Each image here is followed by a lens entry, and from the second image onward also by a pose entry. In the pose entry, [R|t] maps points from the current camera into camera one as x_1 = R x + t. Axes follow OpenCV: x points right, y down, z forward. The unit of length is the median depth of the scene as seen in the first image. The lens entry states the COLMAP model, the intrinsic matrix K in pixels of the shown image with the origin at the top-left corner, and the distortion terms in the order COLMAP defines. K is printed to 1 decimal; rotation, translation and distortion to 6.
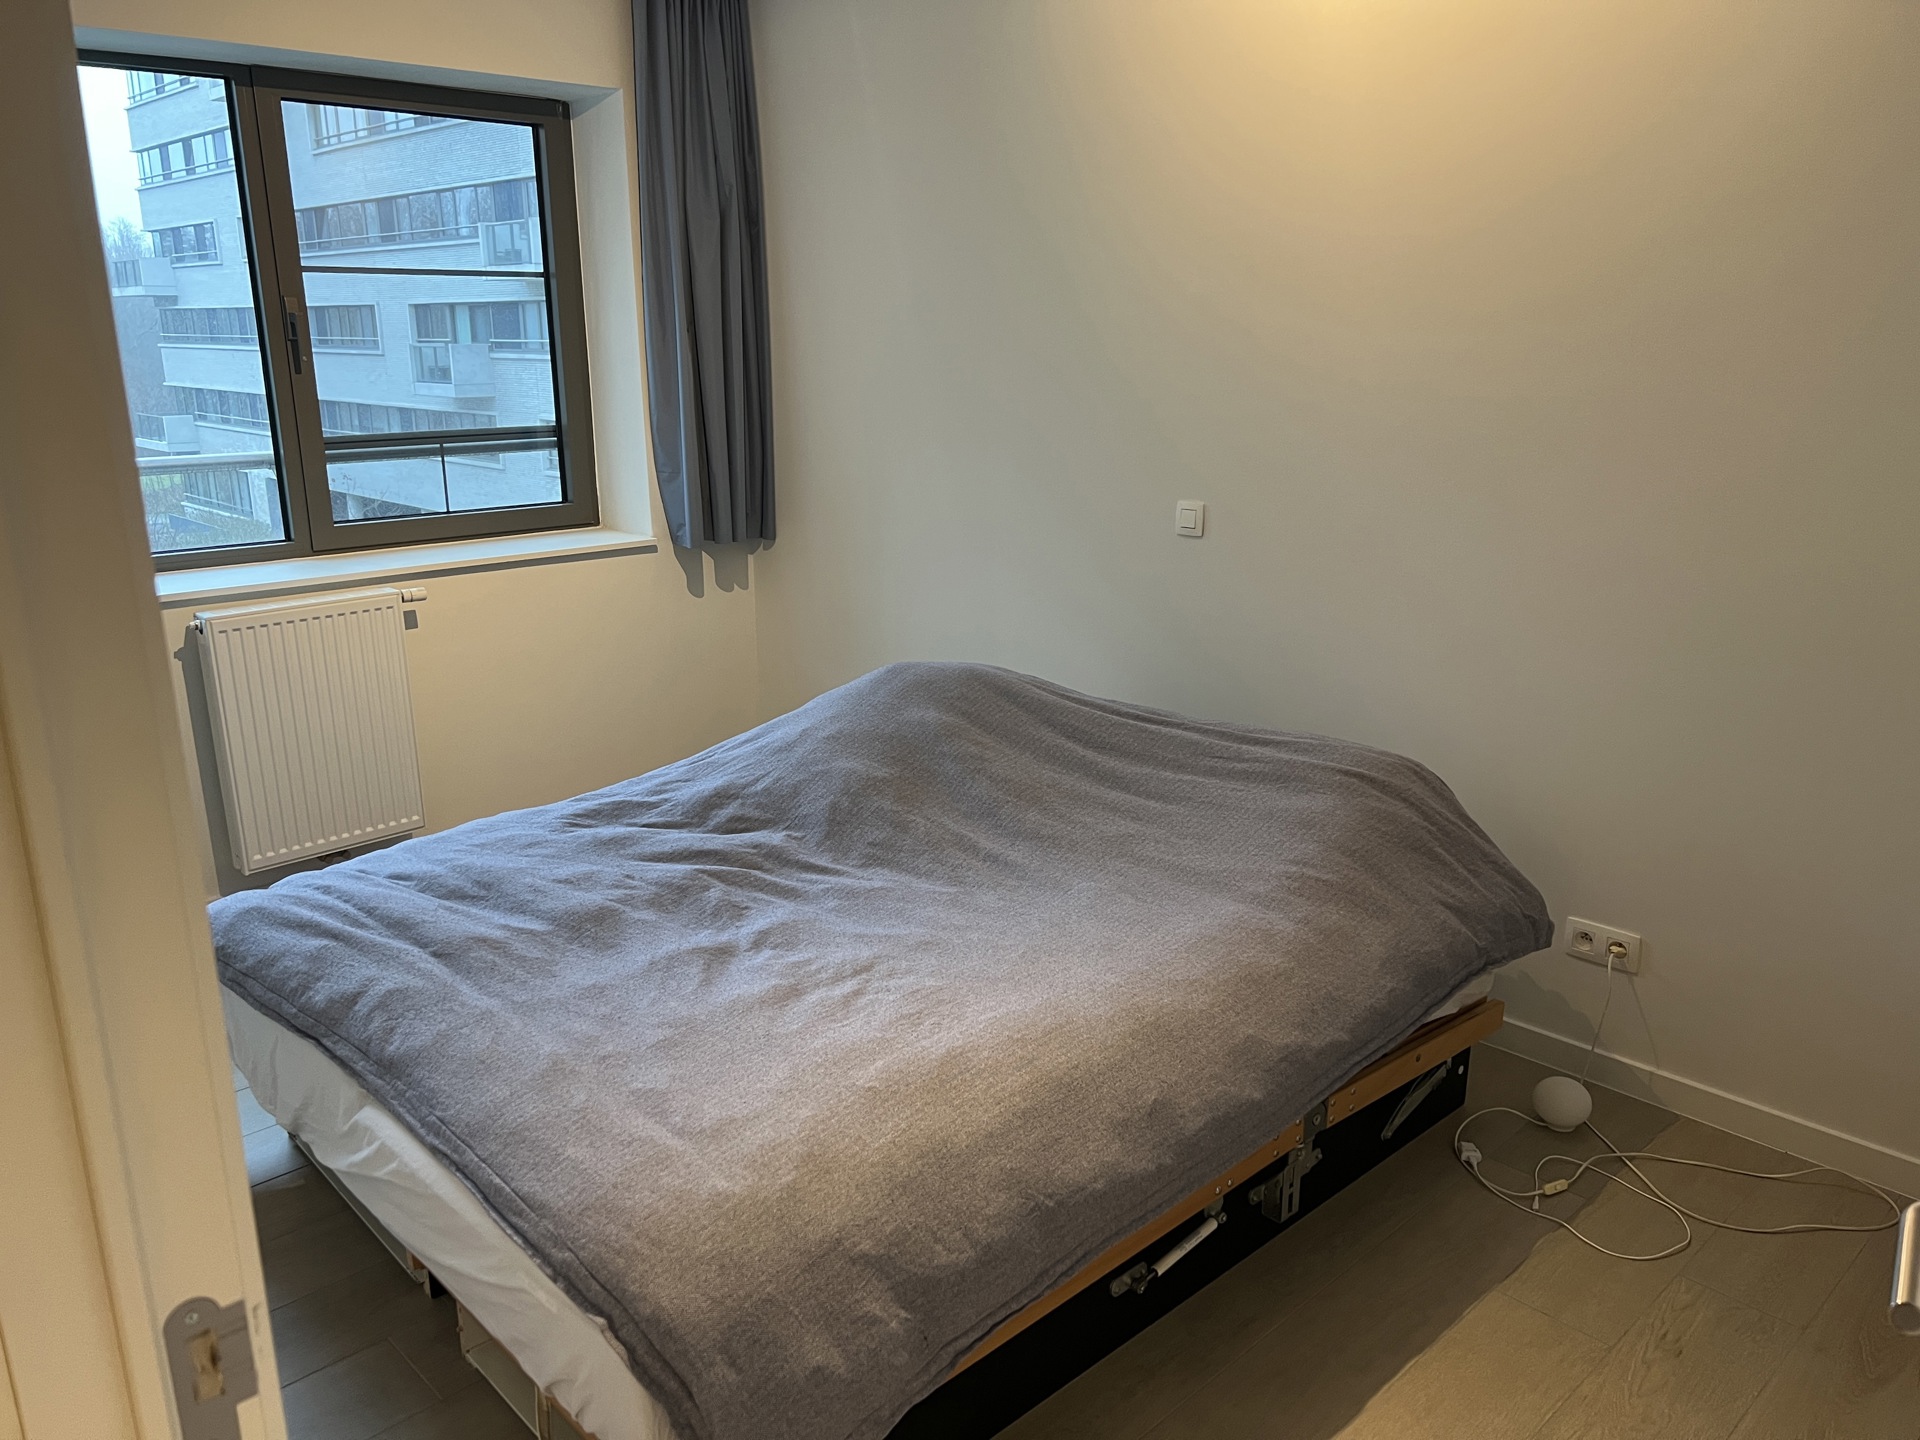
lens RADIAL K [[1435.2, 0, 978.9], [0, 1435.2, 732.1], [0, 0, 1]] dist [0.048814, -0.042177]
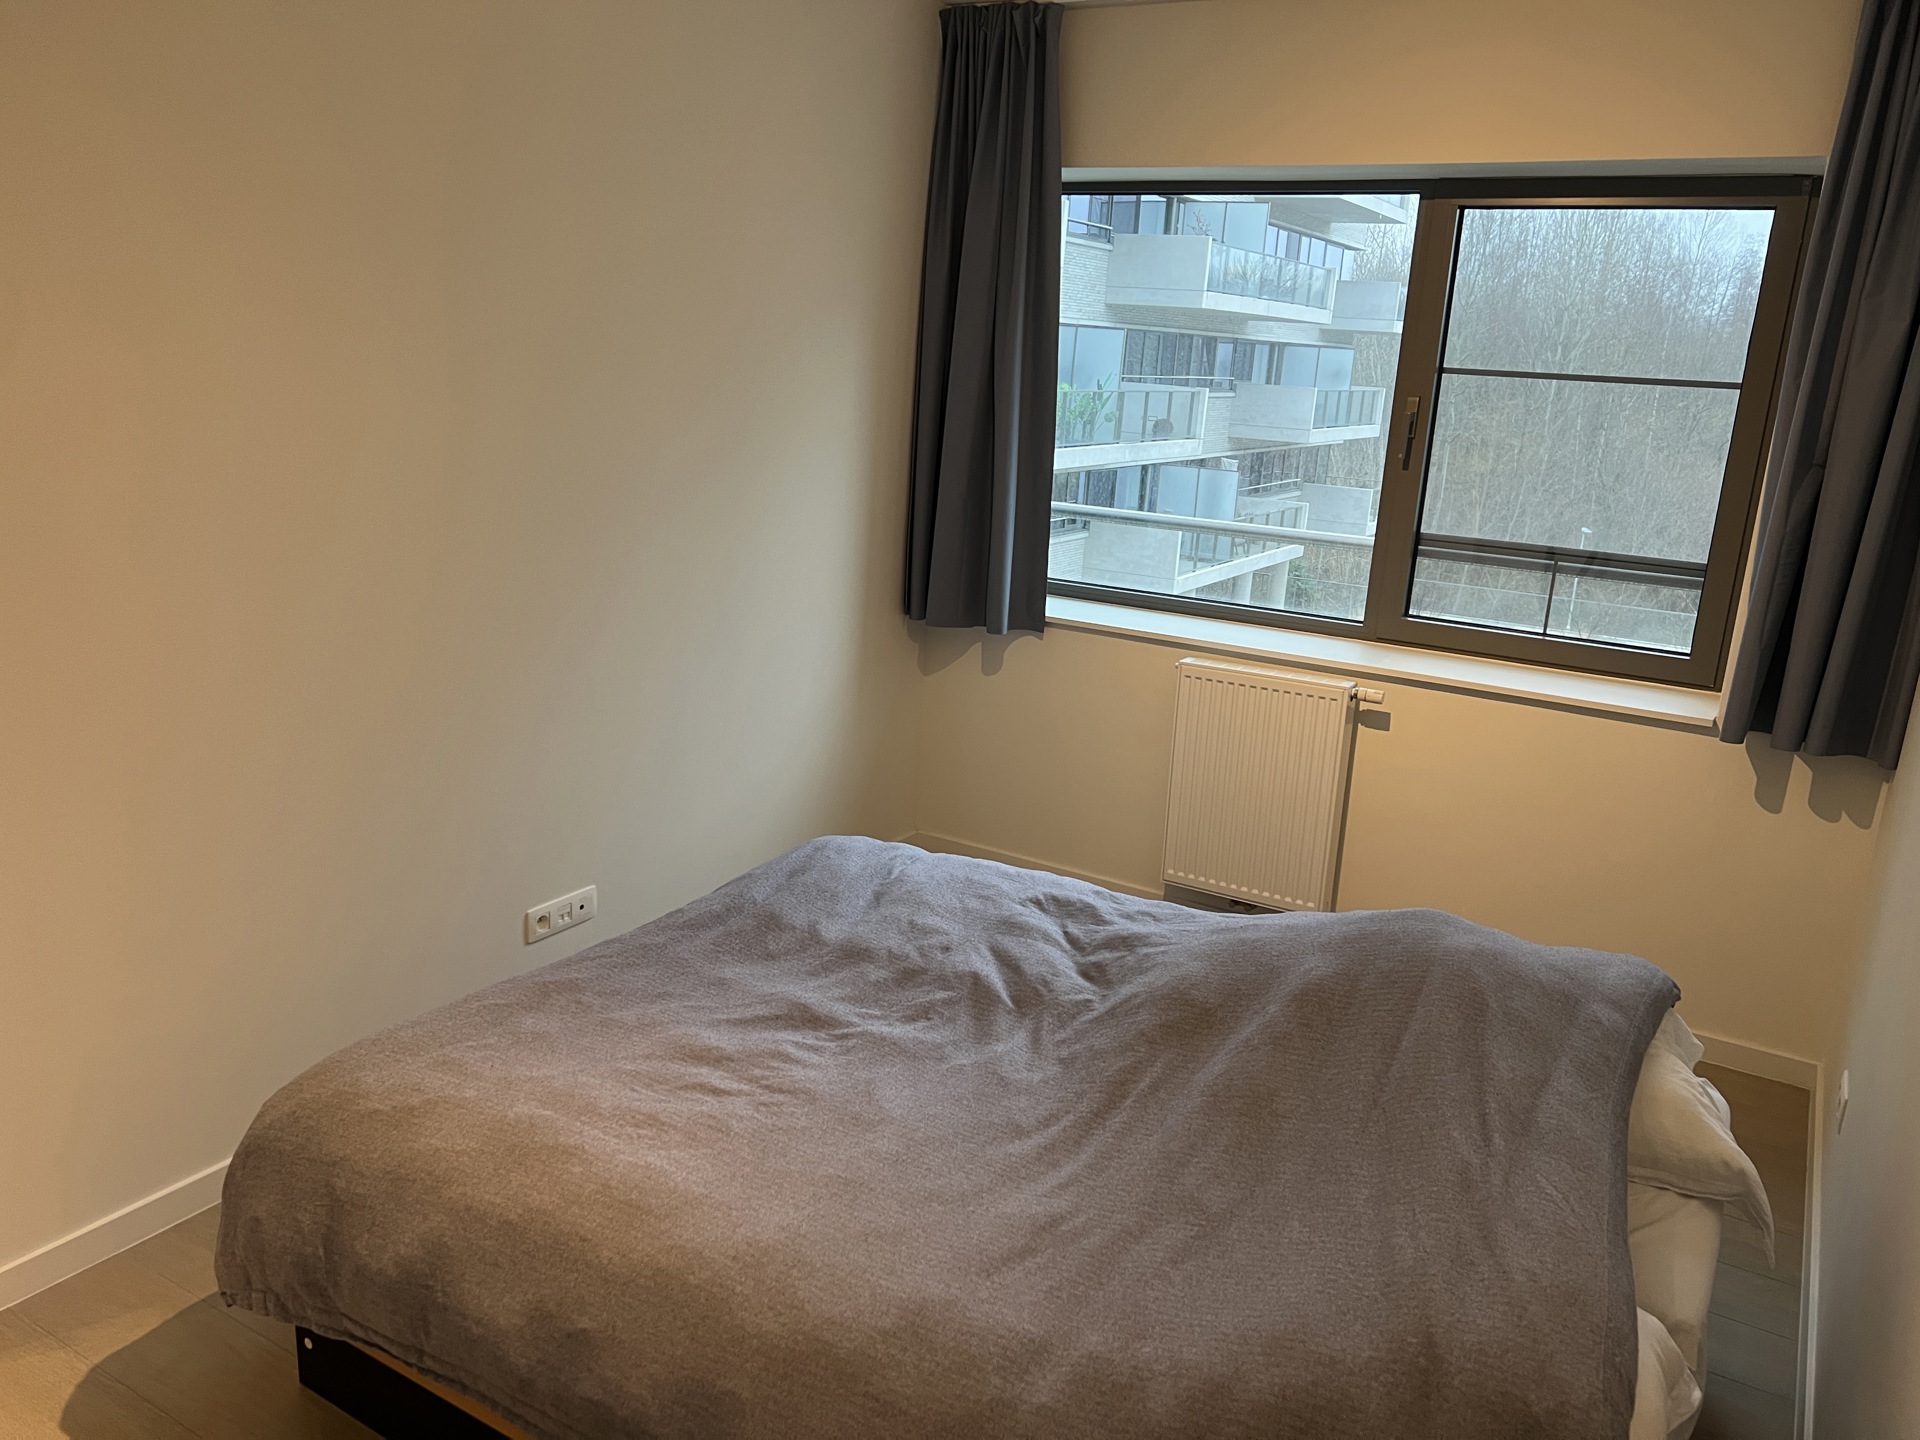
lens RADIAL K [[1435.2, 0, 962.2], [0, 1435.2, 736.9], [0, 0, 1]] dist [0.048814, -0.042177]
pose [[0.256138, 0.271163, -0.927828, 0.626168], [-0.317703, 0.930140, 0.184132, -0.218348], [0.912939, 0.247611, 0.324393, 0.581899]]
